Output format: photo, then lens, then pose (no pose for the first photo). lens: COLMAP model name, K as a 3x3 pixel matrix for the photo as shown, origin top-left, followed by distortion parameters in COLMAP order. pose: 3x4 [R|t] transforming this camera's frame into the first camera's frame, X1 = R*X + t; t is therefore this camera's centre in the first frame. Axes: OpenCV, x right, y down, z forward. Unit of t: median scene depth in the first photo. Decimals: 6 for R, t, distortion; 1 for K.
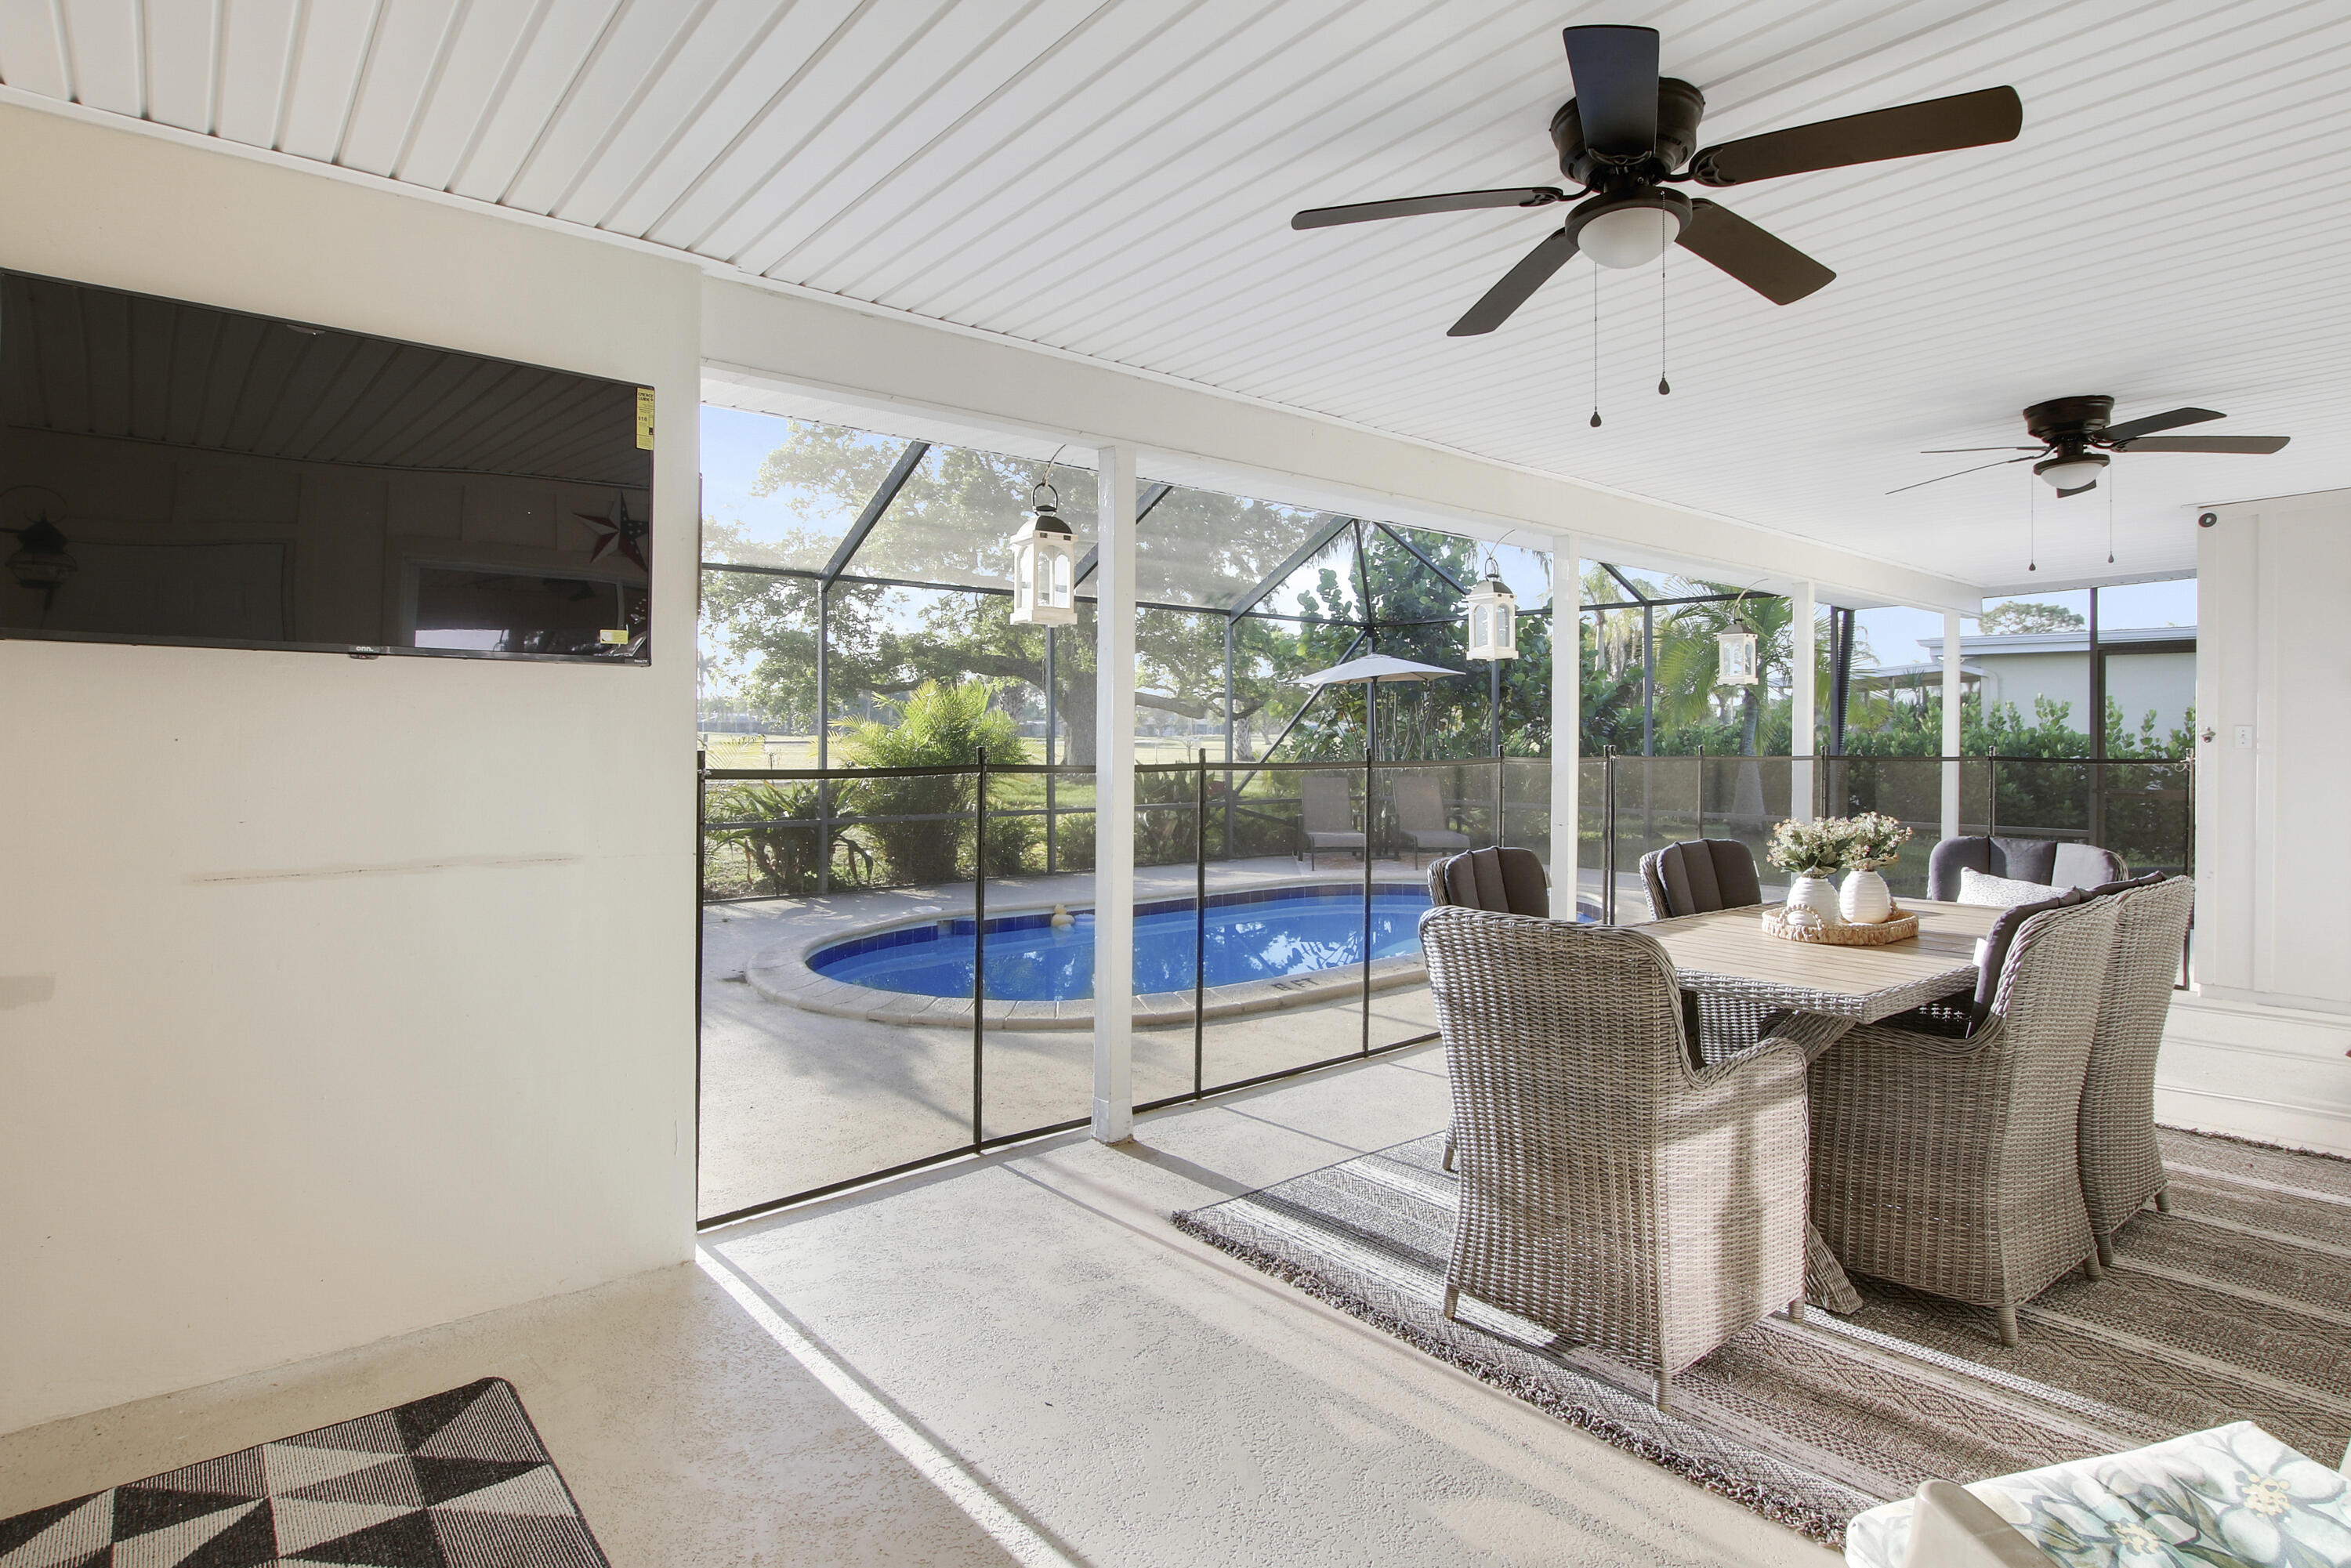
lens RADIAL K [[1246.8, 0, 1227.5], [0, 1246.8, 755.5], [0, 0, 1]] dist [-0.000873, -0.000092]
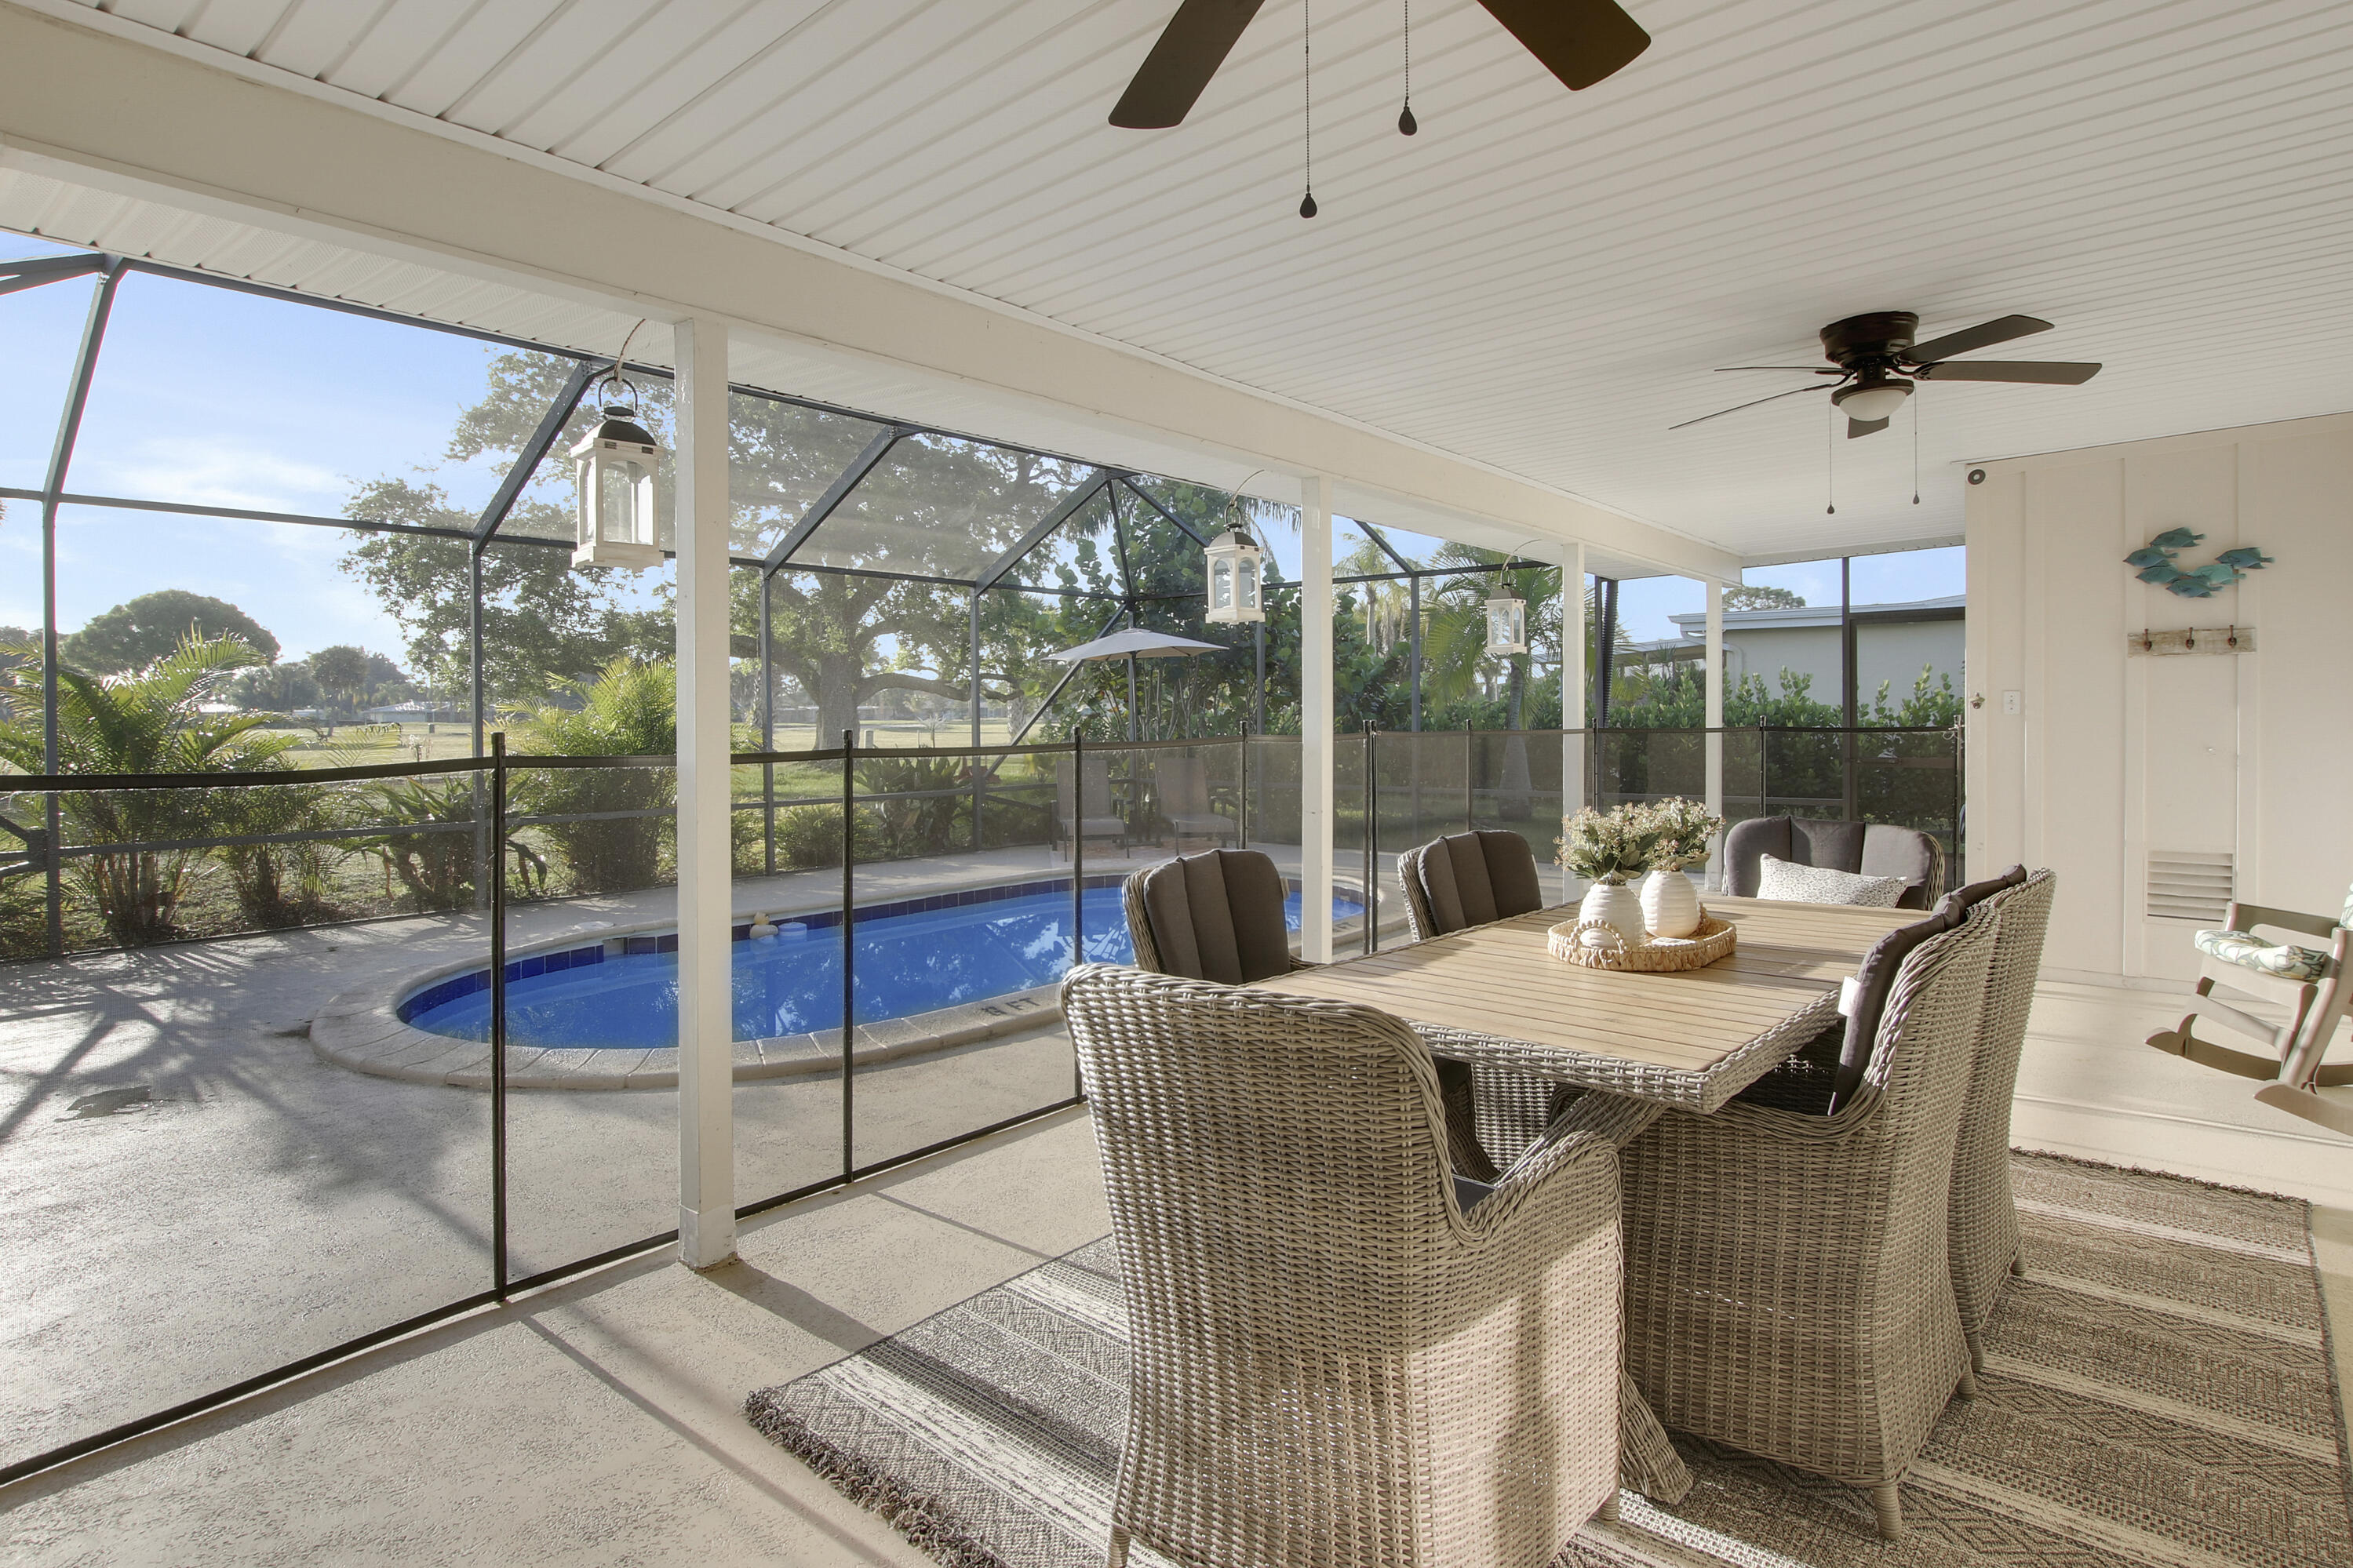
lens RADIAL K [[1234.8, 0, 1167.2], [0, 1234.8, 769.8], [0, 0, 1]] dist [0.007745, -0.000268]
pose [[0.992211, -0.019077, 0.123103, 0.046298], [0.015861, 0.999508, 0.027054, 0.000891], [-0.123558, -0.024891, 0.992025, 0.123022]]
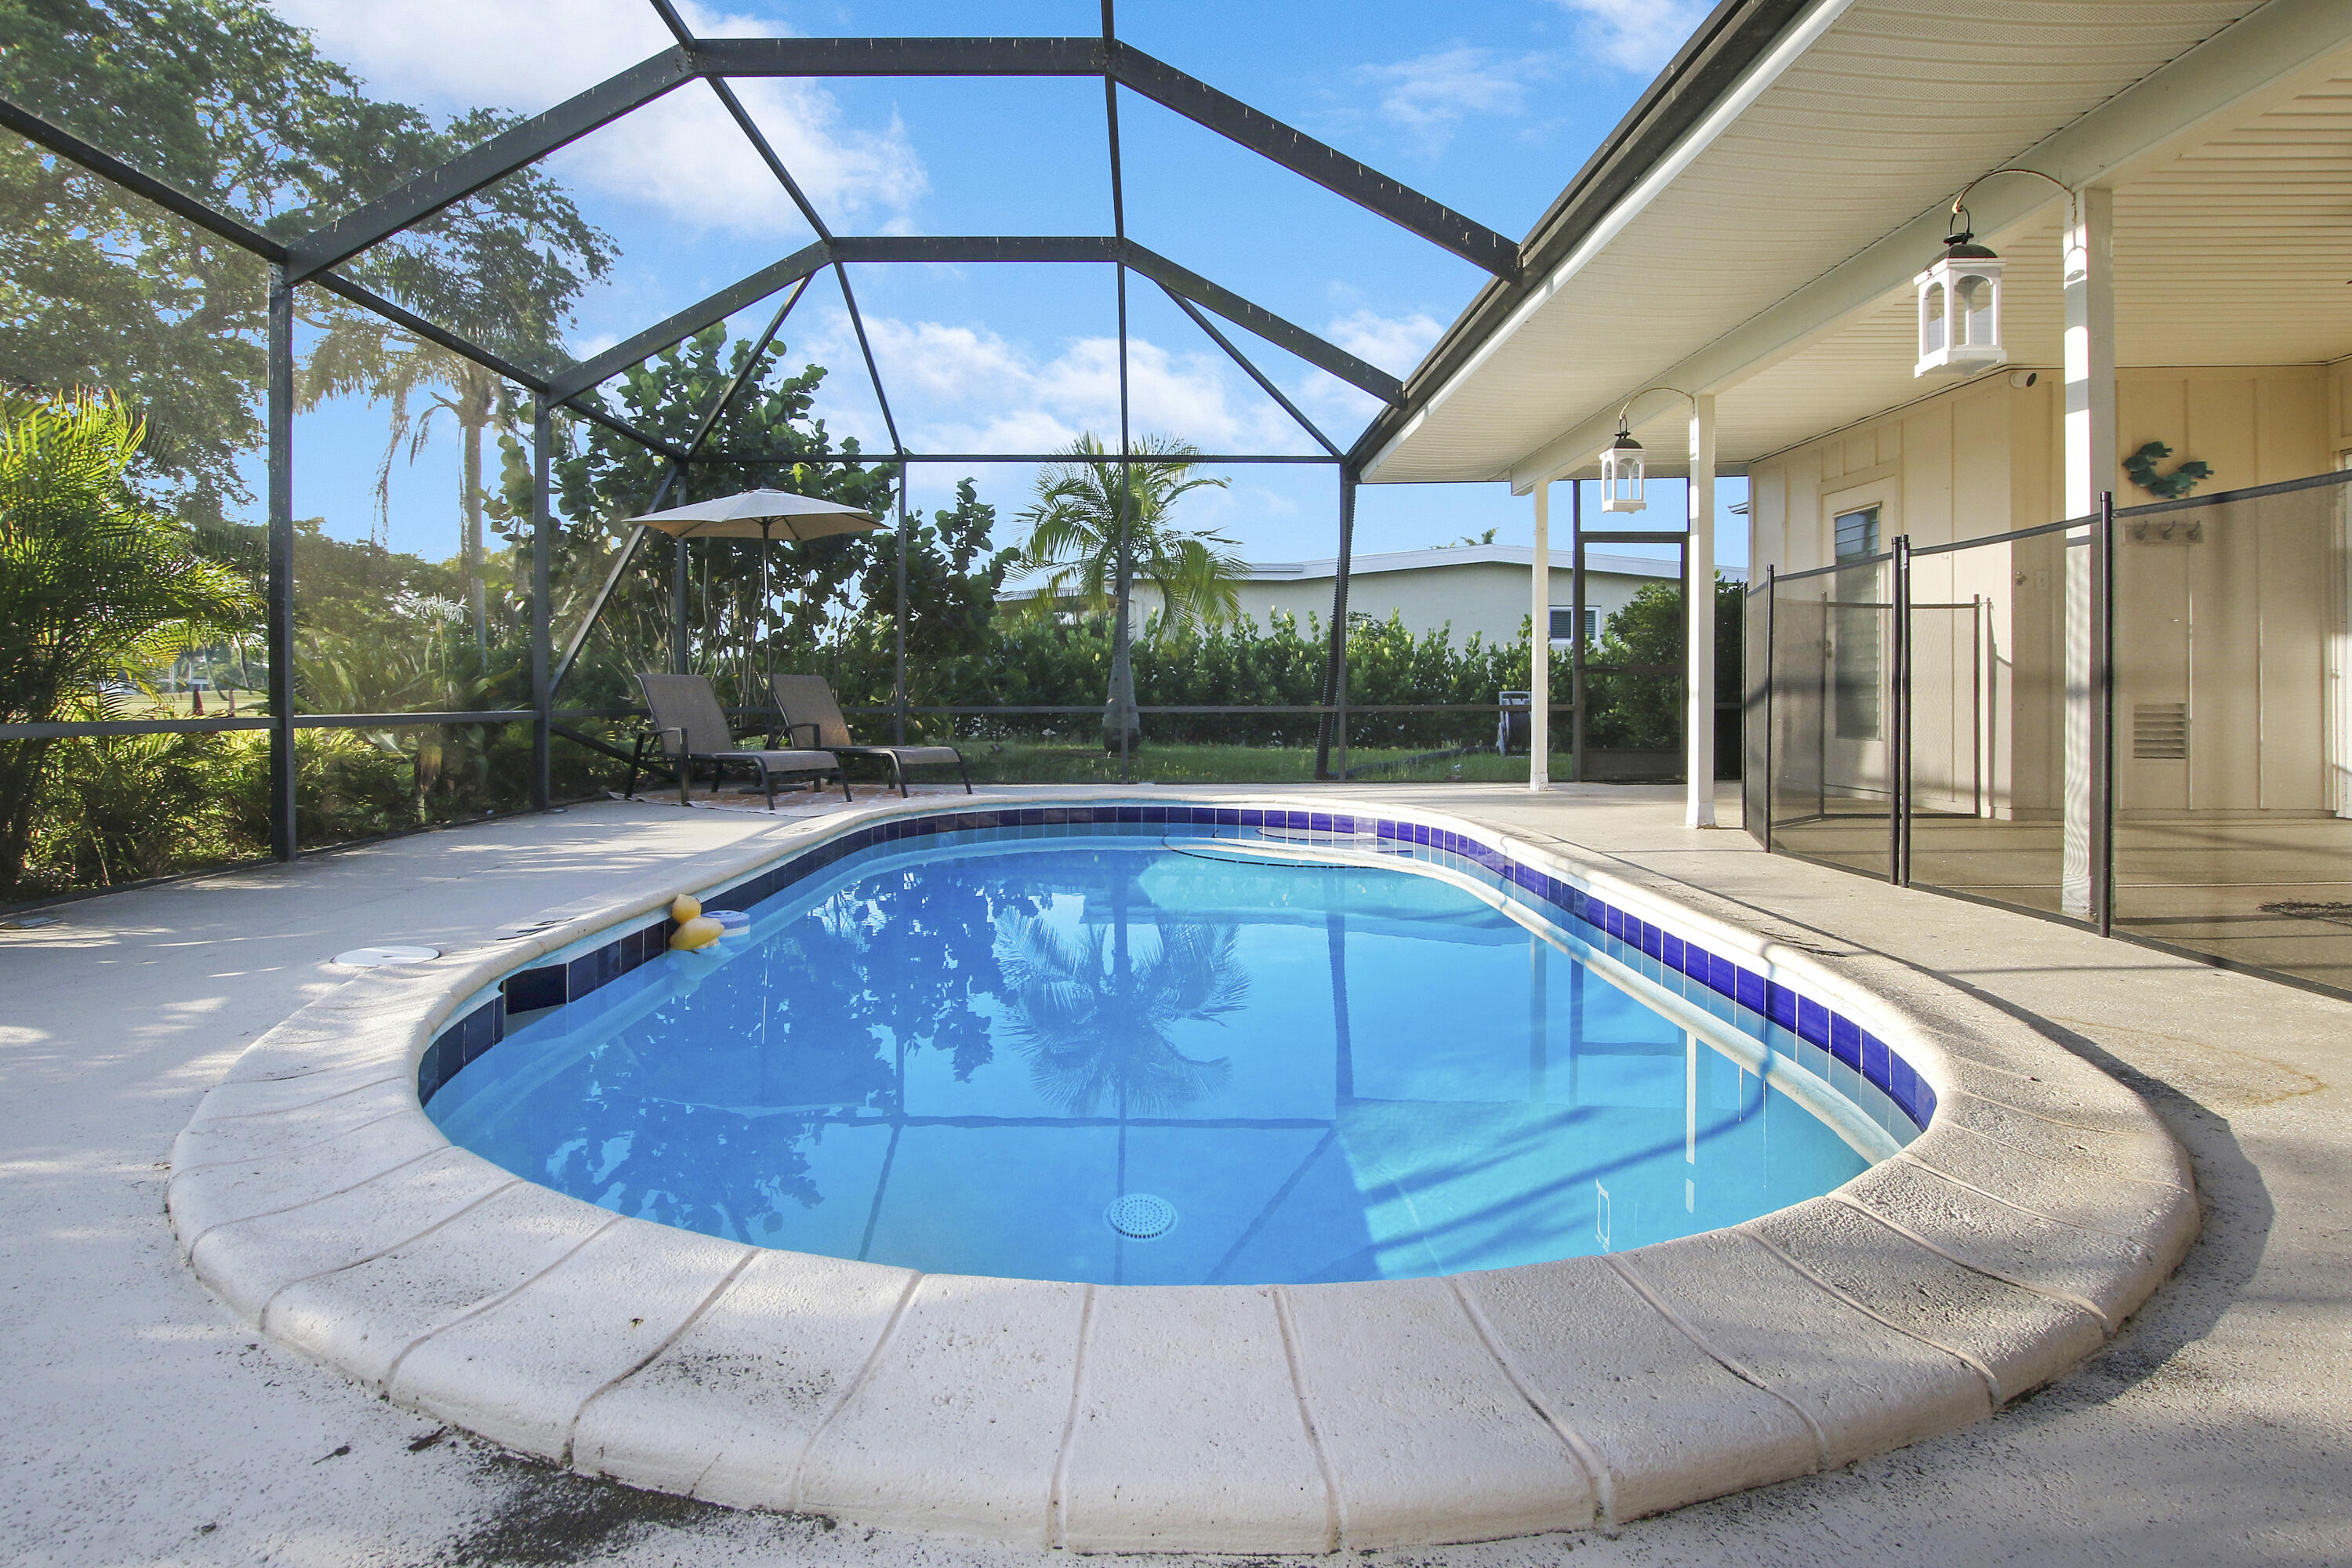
lens RADIAL K [[1210.2, 0, 1131.6], [0, 1210.2, 718.1], [0, 0, 1]] dist [-0.028534, -0.000211]
pose [[0.669957, -0.012321, 0.742297, -0.354494], [0.010442, 0.999920, 0.007173, 0.065664], [-0.742326, 0.002945, 0.670032, 0.671115]]
